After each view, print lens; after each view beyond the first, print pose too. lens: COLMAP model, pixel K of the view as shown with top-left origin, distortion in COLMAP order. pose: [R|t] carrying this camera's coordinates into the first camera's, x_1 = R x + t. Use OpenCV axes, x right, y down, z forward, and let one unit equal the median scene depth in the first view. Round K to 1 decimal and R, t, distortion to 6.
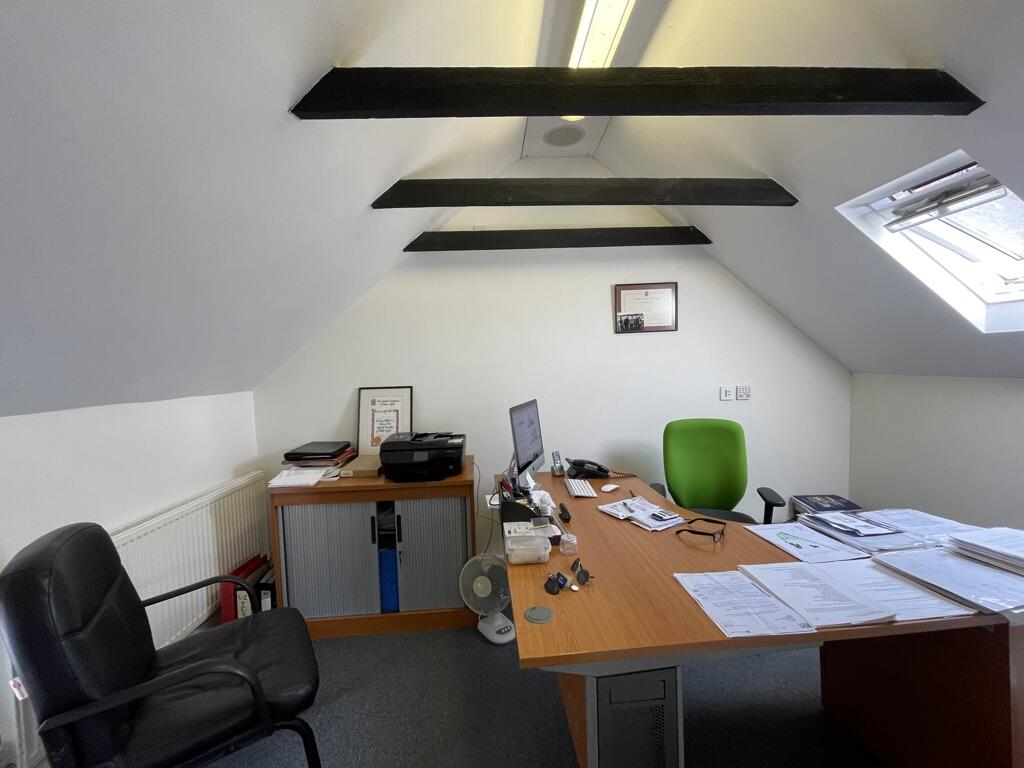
lens RADIAL K [[410.4, 0, 512.0], [0, 410.4, 384.0], [0, 0, 1]] dist [-0.004182, -0.000222]
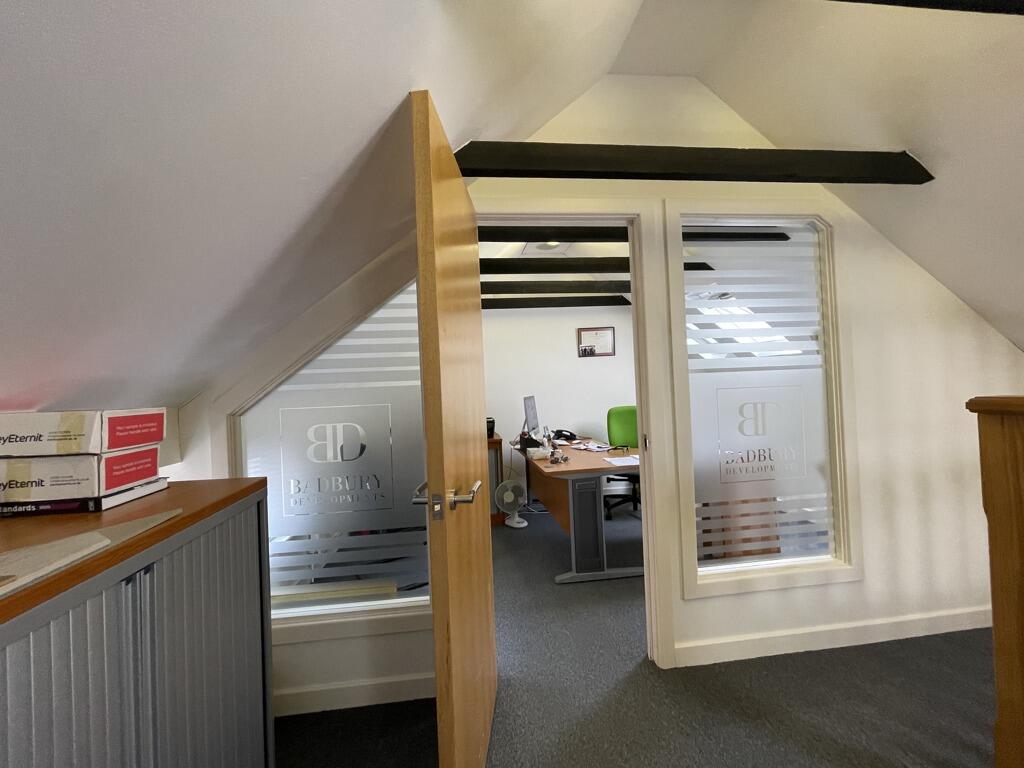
lens RADIAL K [[410.4, 0, 512.0], [0, 410.4, 384.0], [0, 0, 1]] dist [-0.004182, -0.000222]
pose [[0.997139, -0.008729, 0.075084, -0.157358], [0.012879, 0.998405, -0.054965, 0.079728], [-0.074485, 0.055775, 0.995661, -0.692601]]
